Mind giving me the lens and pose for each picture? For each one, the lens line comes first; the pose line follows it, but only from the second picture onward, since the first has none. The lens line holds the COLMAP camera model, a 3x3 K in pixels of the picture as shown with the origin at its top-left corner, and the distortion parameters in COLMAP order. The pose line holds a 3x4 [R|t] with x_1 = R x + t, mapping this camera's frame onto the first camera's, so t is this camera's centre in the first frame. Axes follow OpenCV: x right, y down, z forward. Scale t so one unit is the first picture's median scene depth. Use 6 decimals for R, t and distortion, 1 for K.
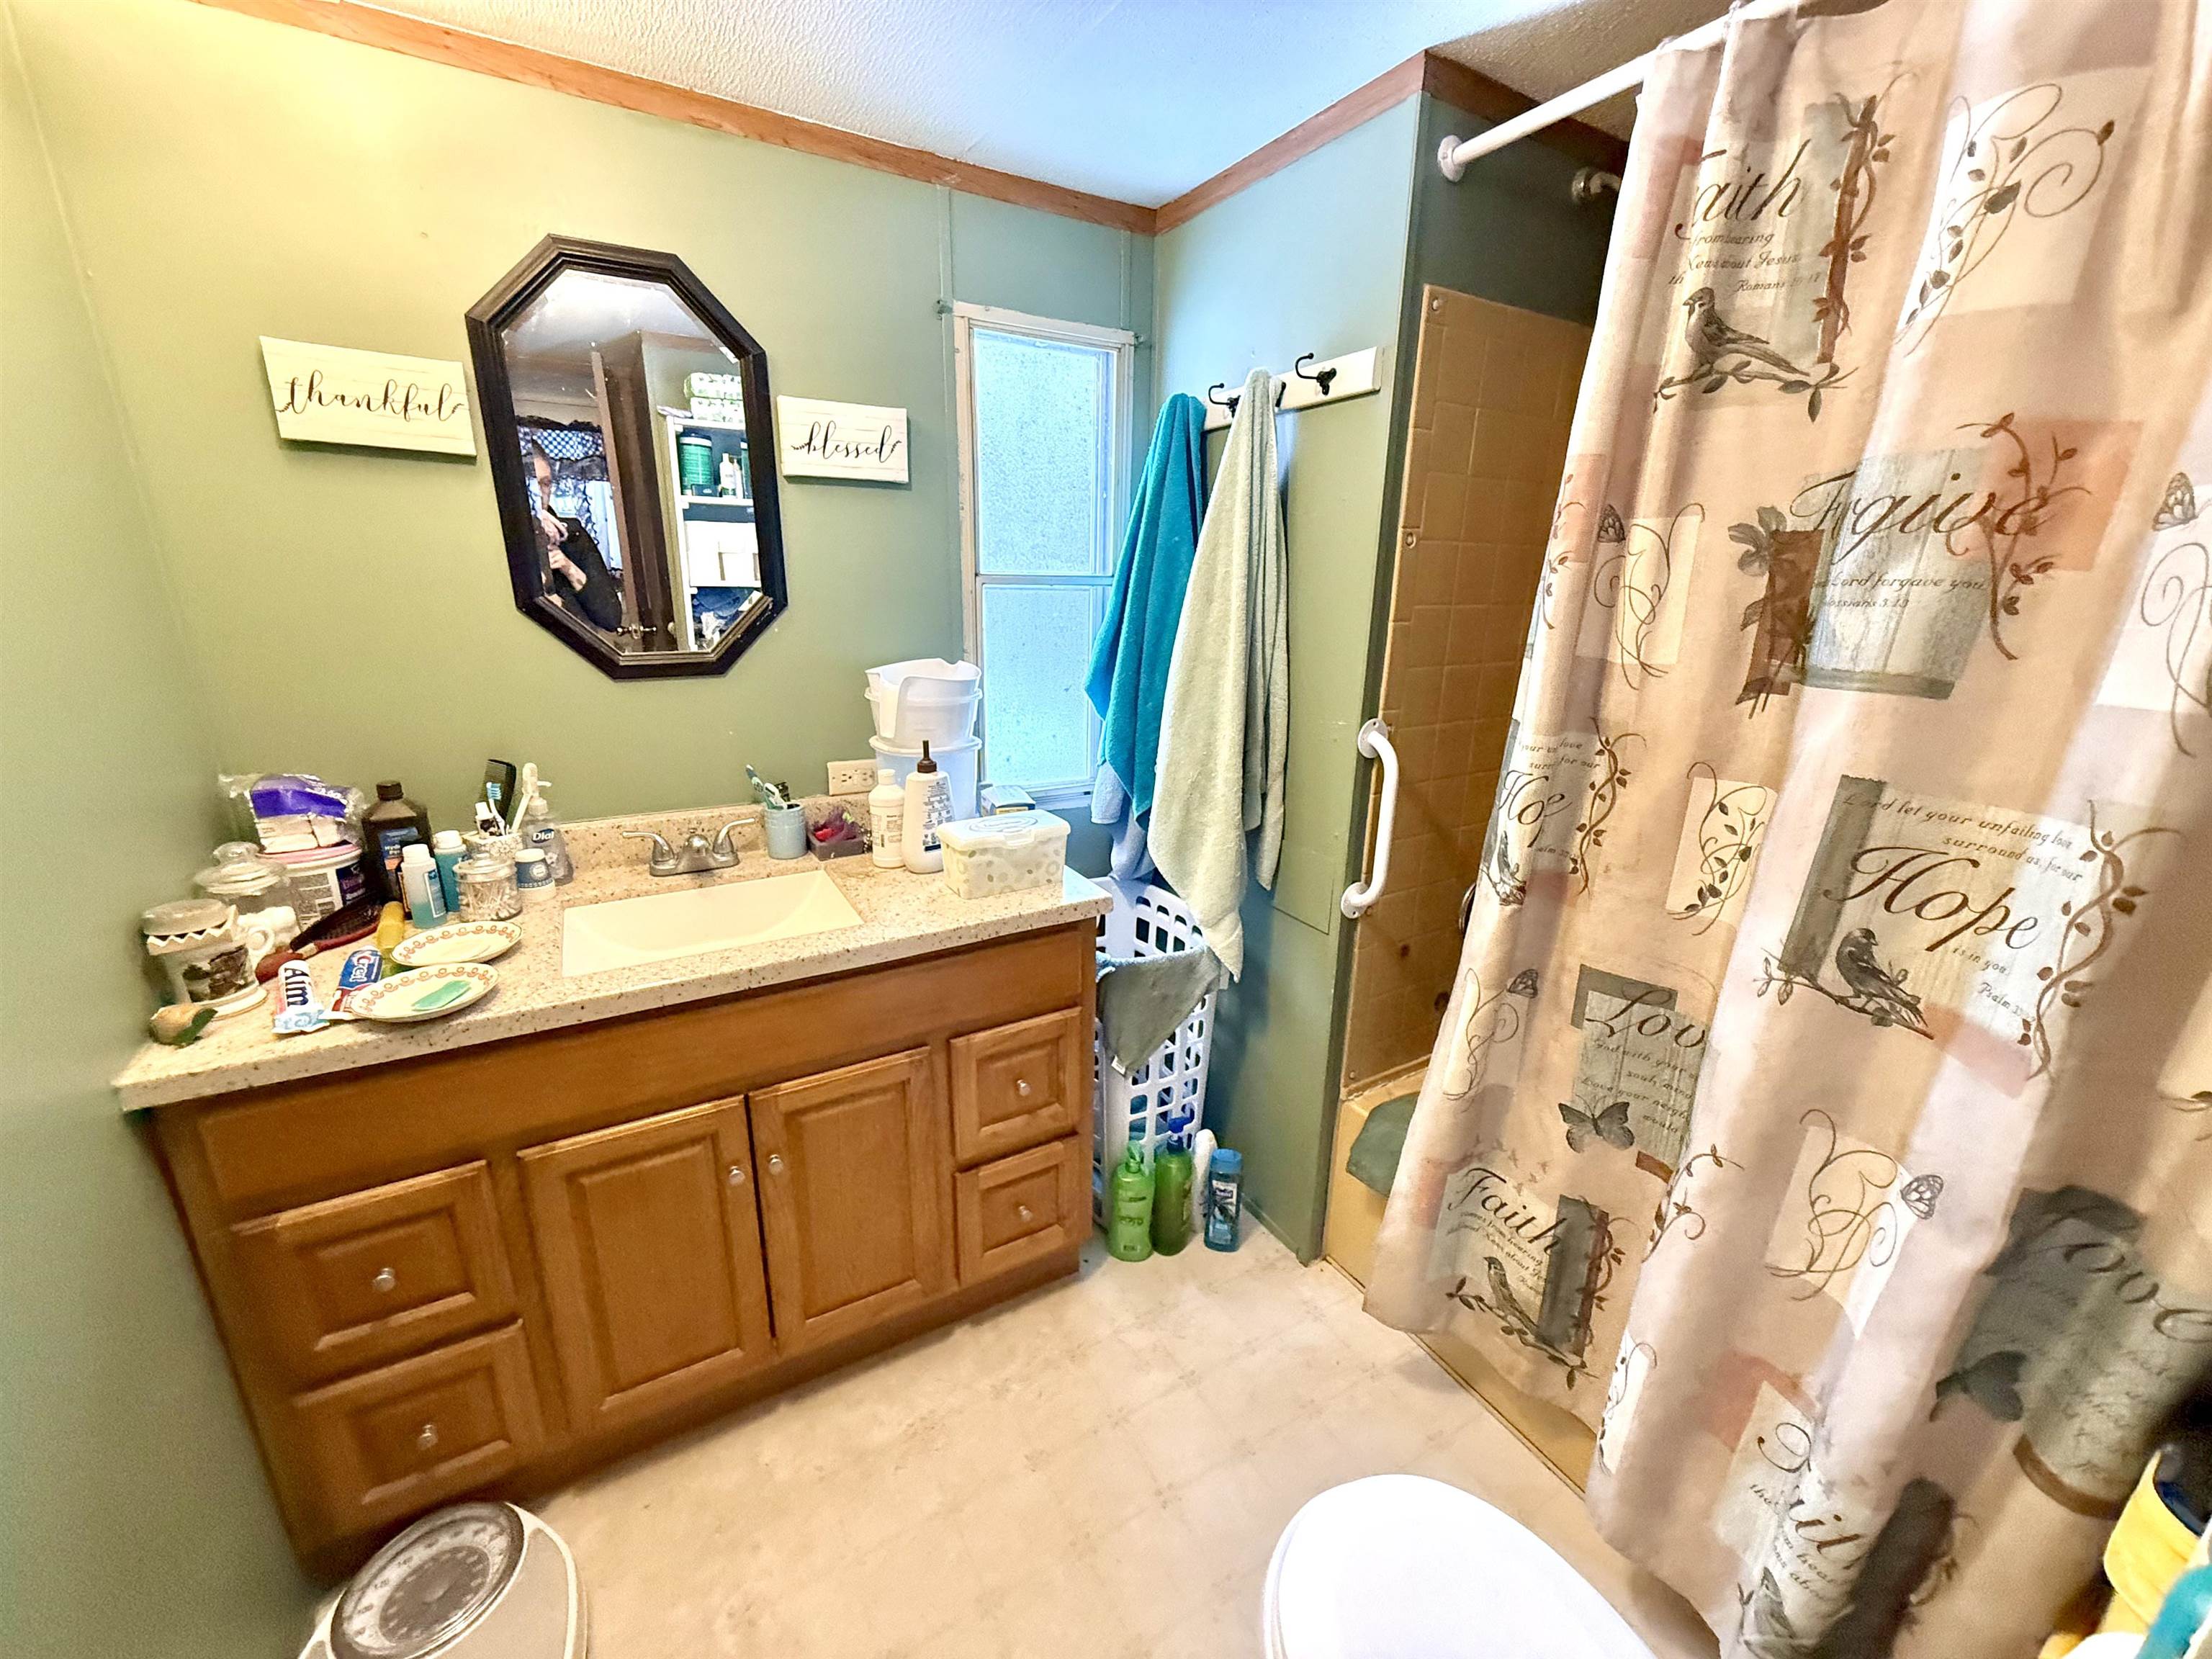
lens RADIAL K [[881.5, 0, 1106.0], [0, 881.5, 829.5], [0, 0, 1]] dist [0.000104, -0.000270]
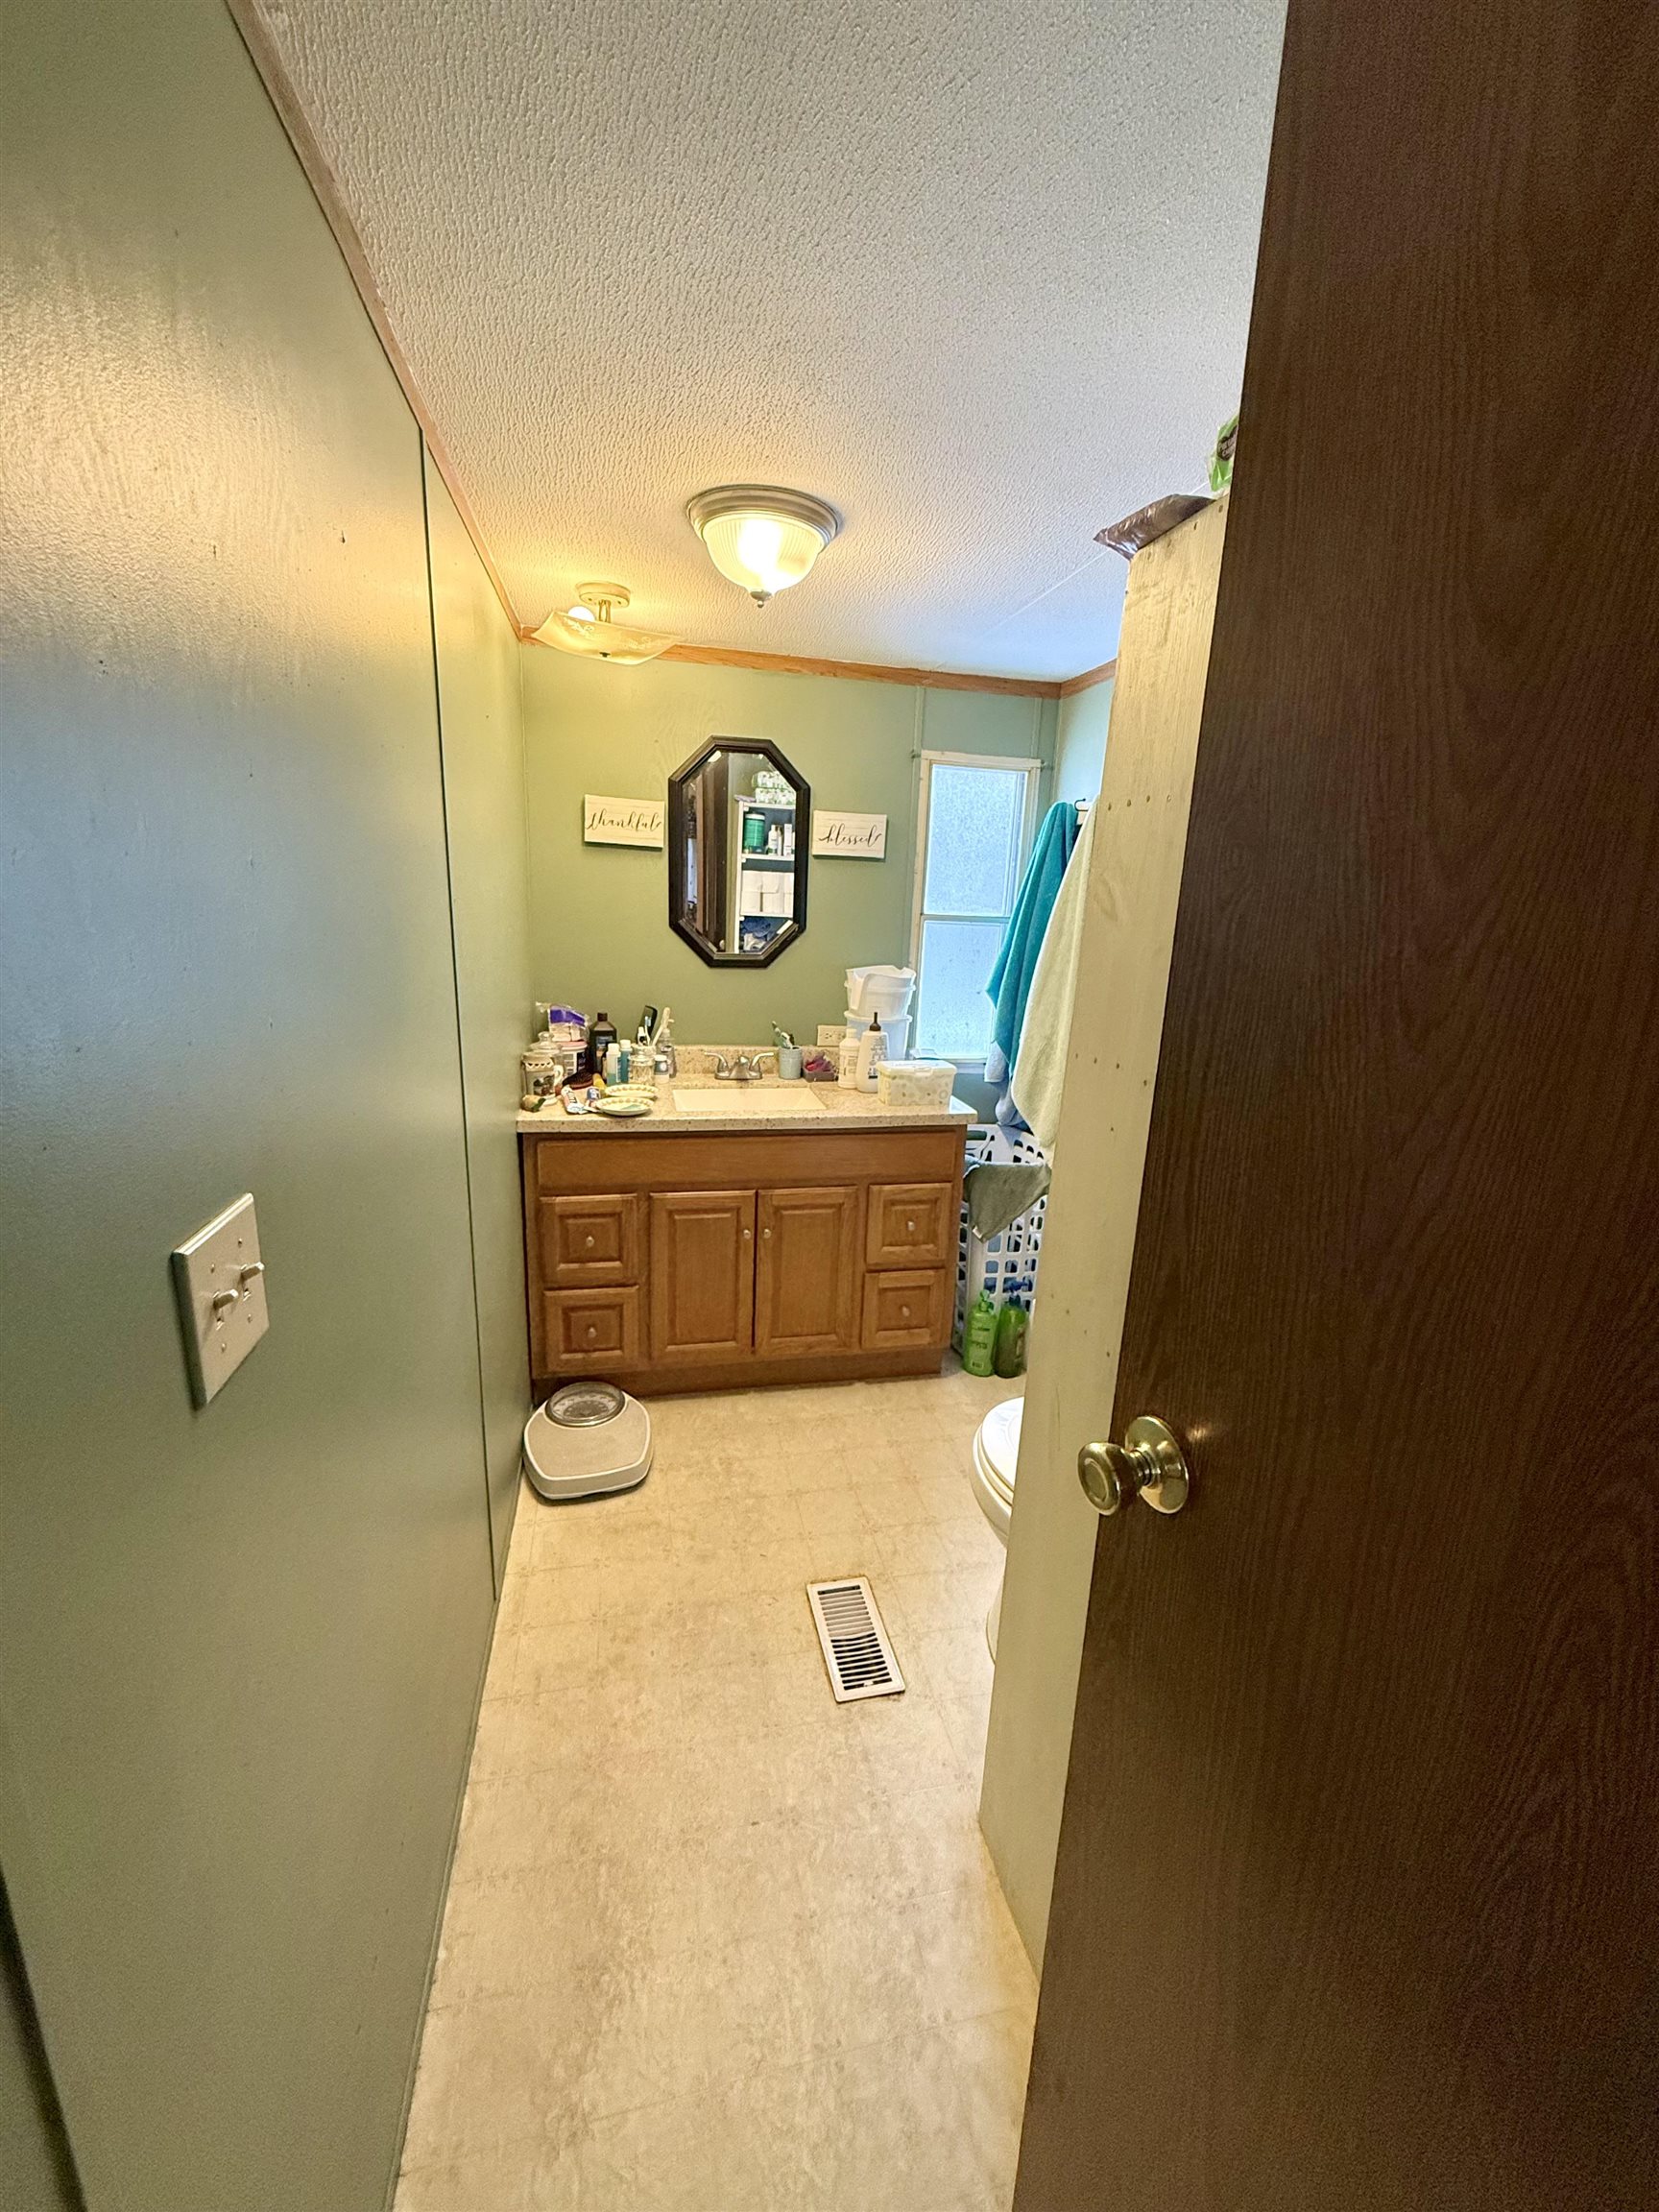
lens RADIAL K [[881.5, 0, 821.3], [0, 881.5, 1114.3], [0, 0, 1]] dist [0.000104, -0.000270]
pose [[0.951771, 0.093630, -0.292173, 0.201057], [-0.108804, 0.993408, -0.036085, 0.161377], [0.286868, 0.066134, 0.955685, -0.605643]]
